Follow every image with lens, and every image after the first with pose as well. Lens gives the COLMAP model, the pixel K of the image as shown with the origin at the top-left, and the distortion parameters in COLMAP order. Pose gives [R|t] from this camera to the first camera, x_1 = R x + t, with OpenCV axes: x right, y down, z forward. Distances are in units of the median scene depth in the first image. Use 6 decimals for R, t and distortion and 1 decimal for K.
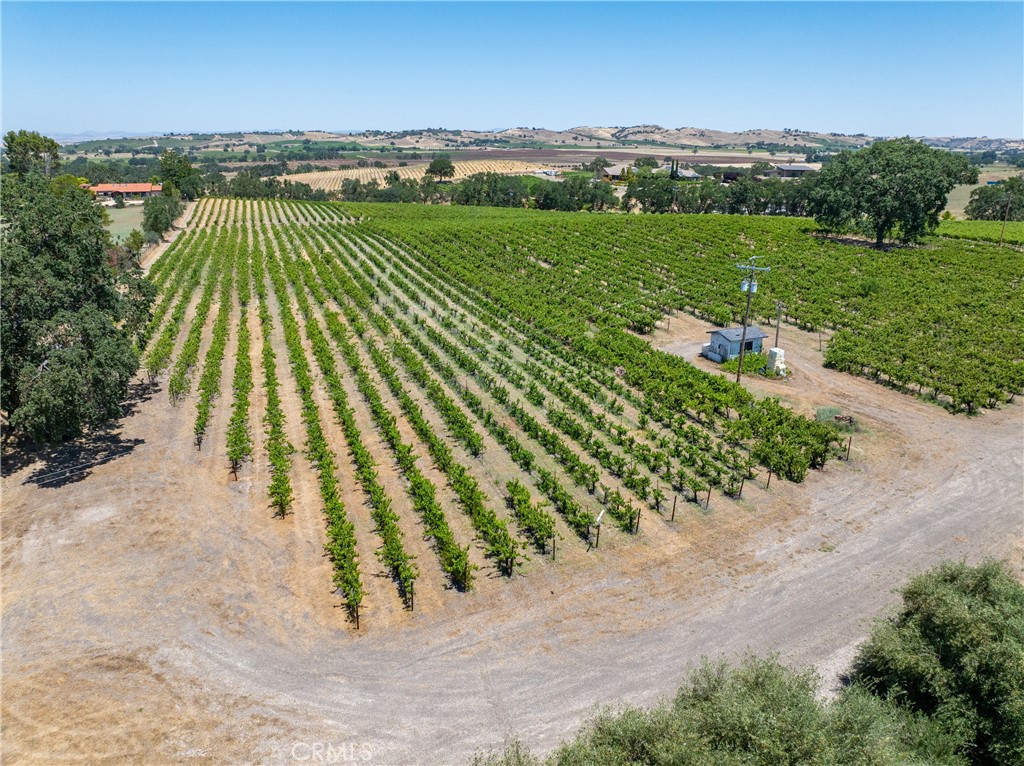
lens RADIAL K [[716.1, 0, 514.1], [0, 716.1, 380.5], [0, 0, 1]] dist [-0.038904, 0.002055]
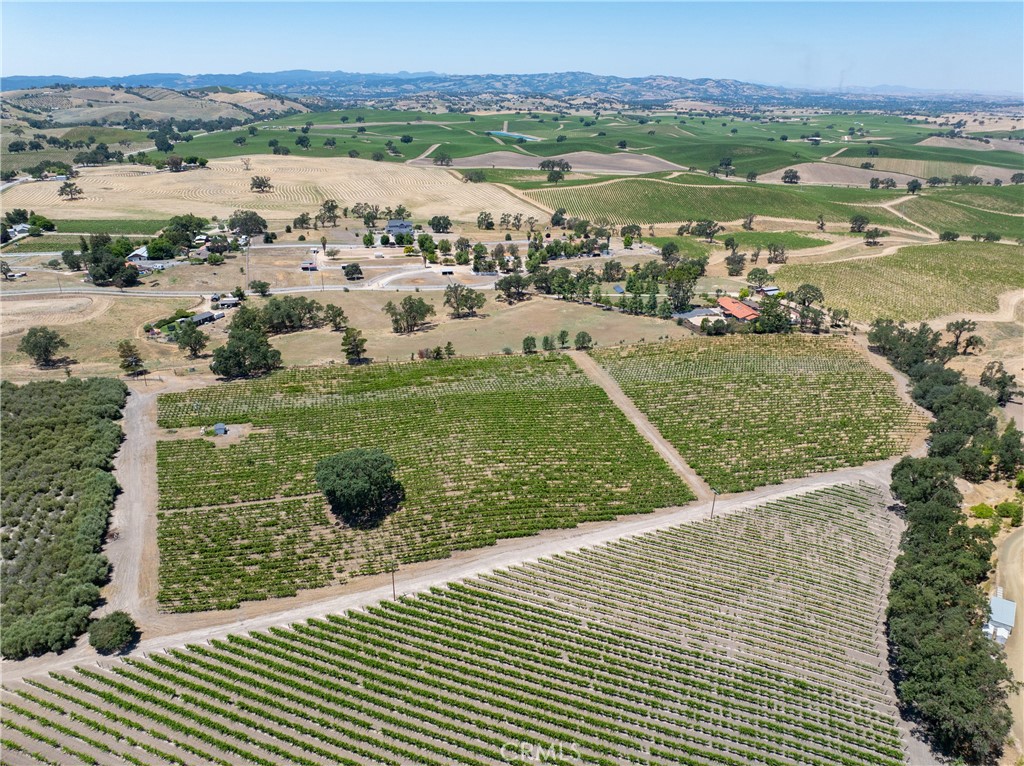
lens RADIAL K [[716.1, 0, 514.1], [0, 716.1, 380.5], [0, 0, 1]] dist [-0.038904, 0.002055]
pose [[-0.087817, 0.380242, -0.920708, 3.453753], [-0.325932, 0.862435, 0.387264, -2.186814], [0.941306, 0.334097, 0.048196, 2.129265]]
